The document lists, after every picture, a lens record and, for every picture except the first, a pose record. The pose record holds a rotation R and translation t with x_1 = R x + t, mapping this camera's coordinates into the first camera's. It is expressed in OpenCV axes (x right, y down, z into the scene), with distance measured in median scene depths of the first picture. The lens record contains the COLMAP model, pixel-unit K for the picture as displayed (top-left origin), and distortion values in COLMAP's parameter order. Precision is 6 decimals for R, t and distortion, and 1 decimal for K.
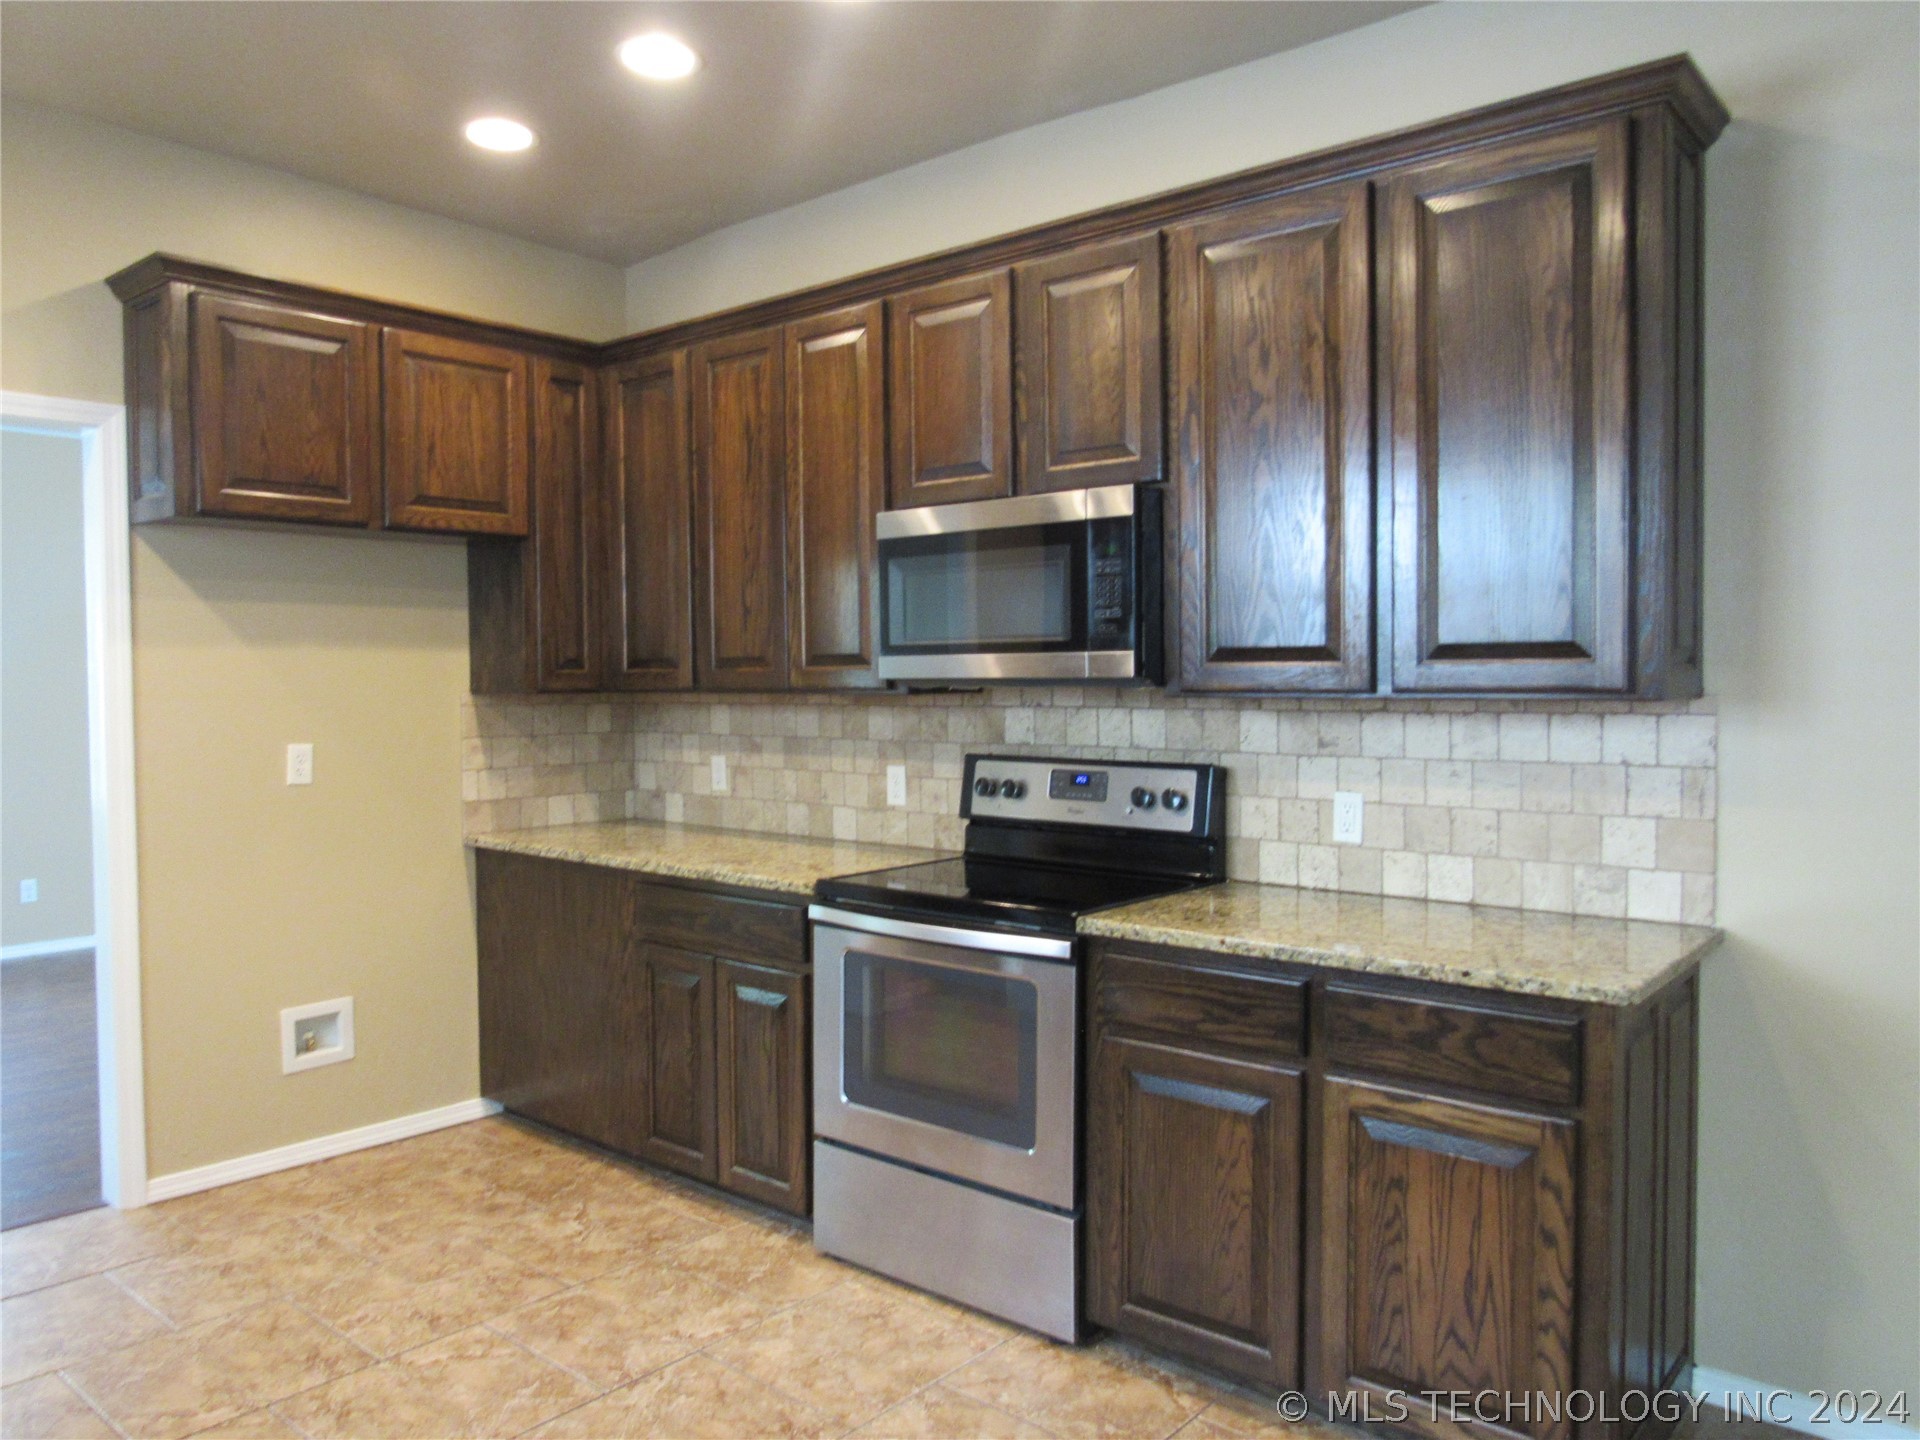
lens RADIAL K [[1356.5, 0, 951.2], [0, 1356.5, 717.5], [0, 0, 1]] dist [-0.027923, -0.004240]
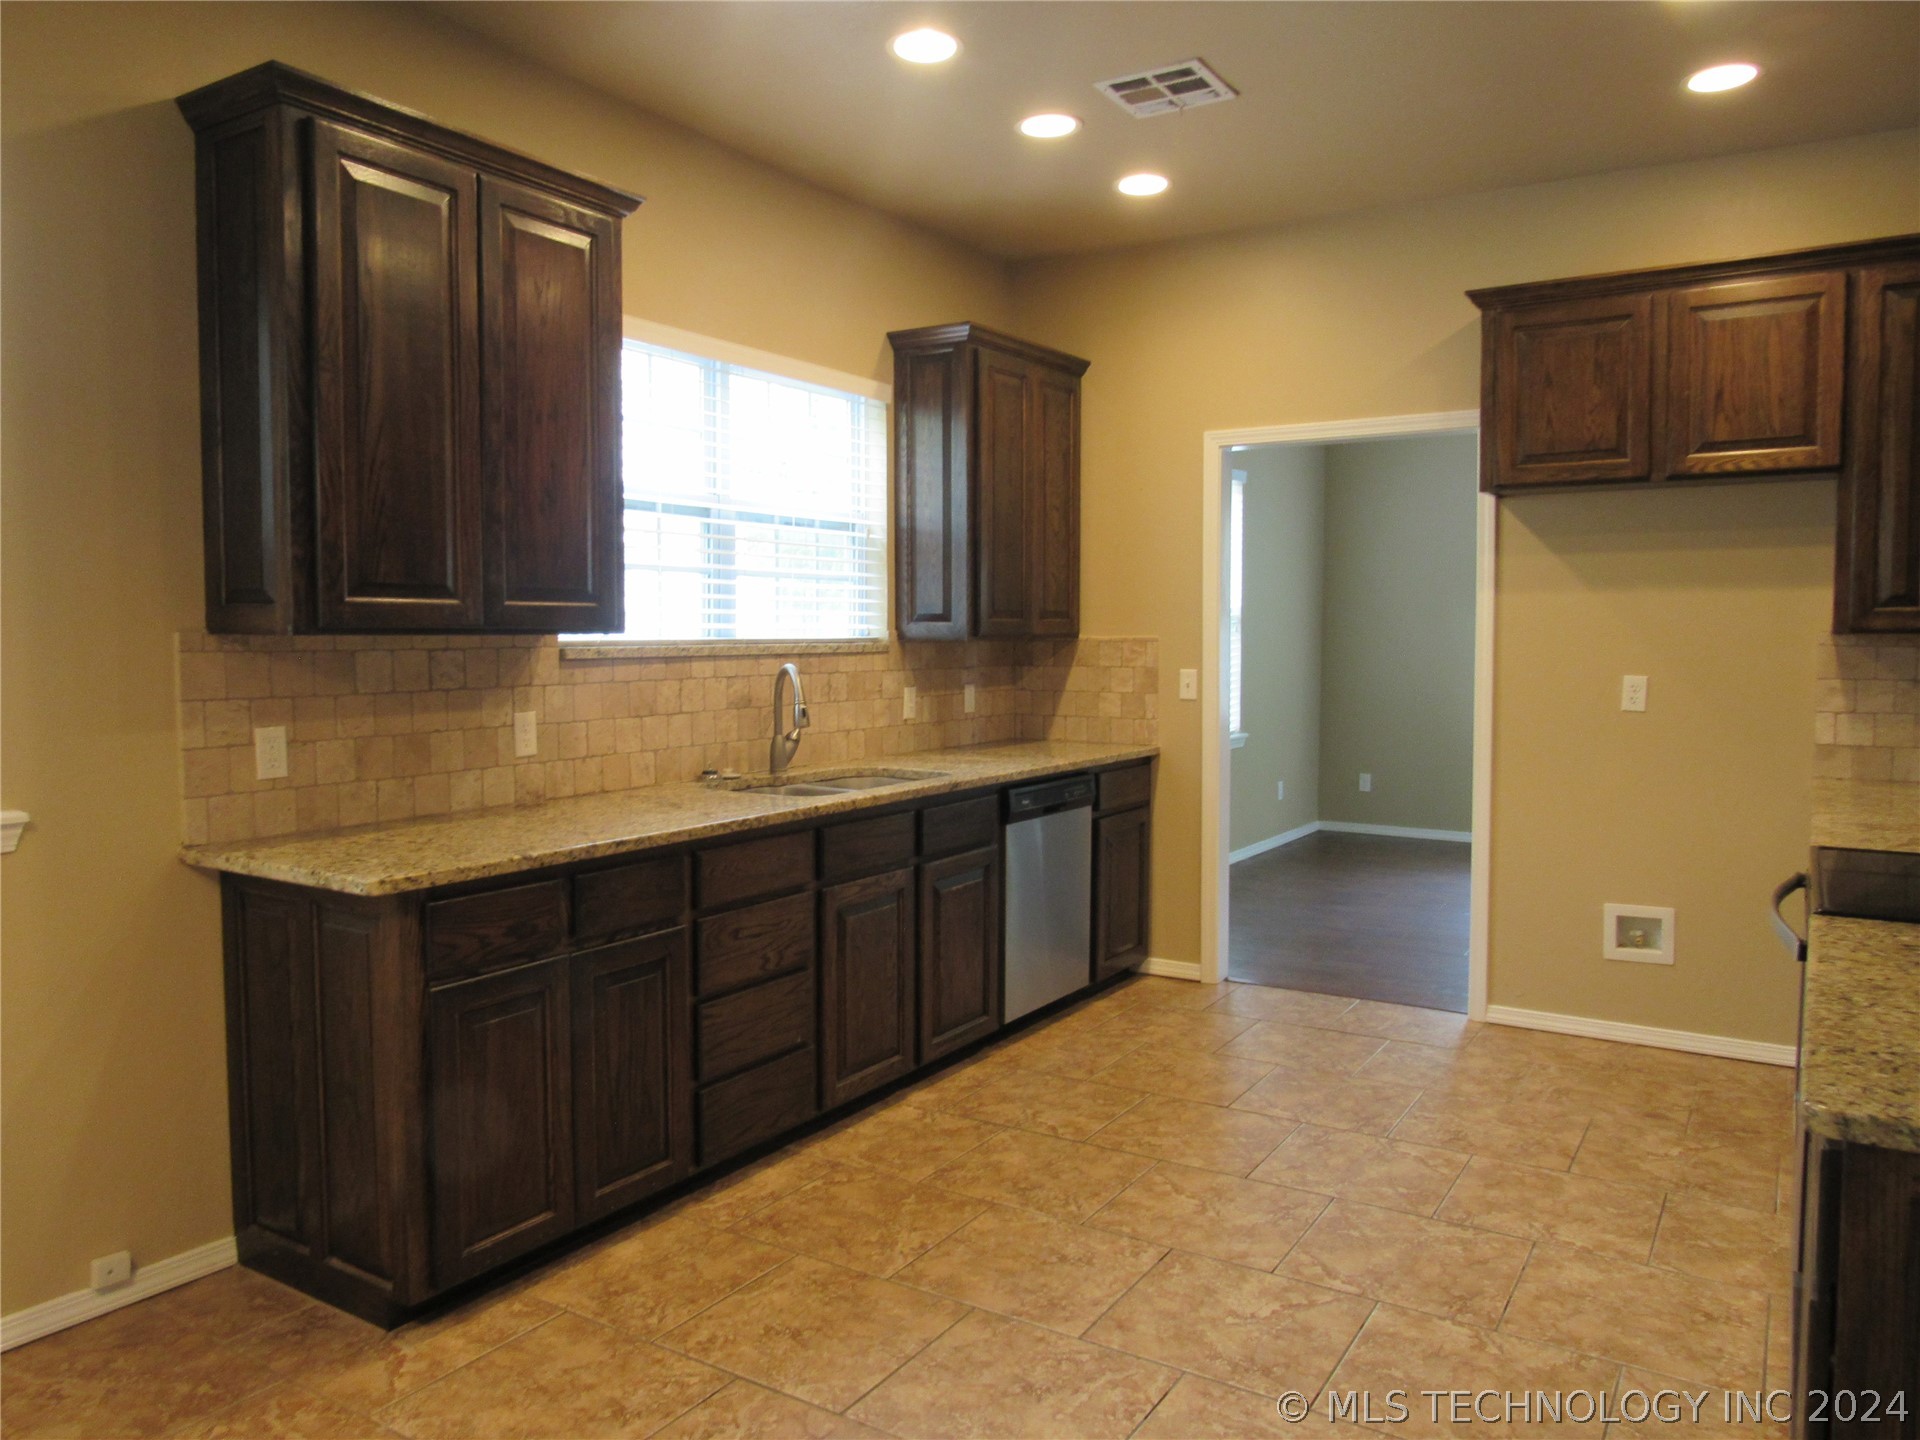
lens RADIAL K [[1356.5, 0, 951.2], [0, 1356.5, 717.5], [0, 0, 1]] dist [-0.027923, -0.004240]
pose [[0.137344, 0.068710, -0.988137, 0.674919], [-0.024927, 0.997515, 0.065897, -0.006487], [0.990210, 0.015581, 0.138715, 0.328249]]
